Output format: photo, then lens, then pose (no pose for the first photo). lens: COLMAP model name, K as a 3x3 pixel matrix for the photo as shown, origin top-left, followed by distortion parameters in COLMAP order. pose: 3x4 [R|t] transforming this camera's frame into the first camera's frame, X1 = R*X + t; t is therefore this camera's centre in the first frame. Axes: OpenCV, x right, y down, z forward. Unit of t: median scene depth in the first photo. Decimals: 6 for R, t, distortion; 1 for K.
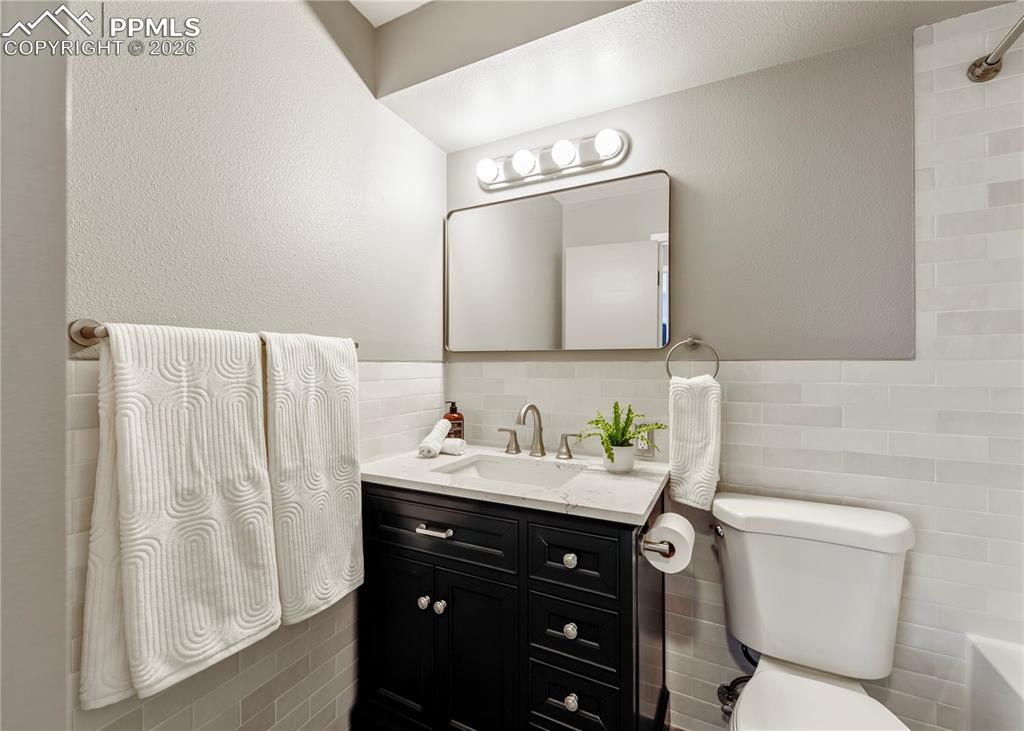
lens RADIAL K [[429.6, 0, 512.2], [0, 429.6, 360.9], [0, 0, 1]] dist [-0.000558, -0.000024]
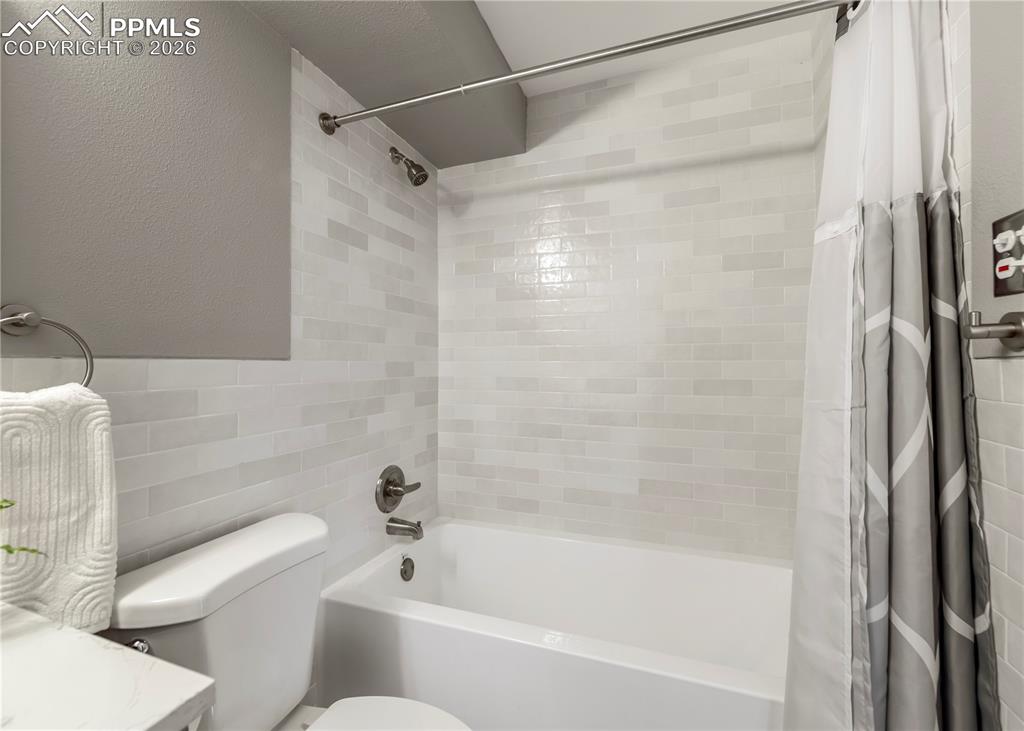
lens RADIAL K [[429.6, 0, 512.2], [0, 429.6, 360.9], [0, 0, 1]] dist [-0.000558, -0.000024]
pose [[-0.114306, 0.008109, 0.993413, -0.163753], [-0.008424, 0.999923, -0.009132, 0.004725], [-0.993410, -0.009412, -0.114229, 0.567715]]
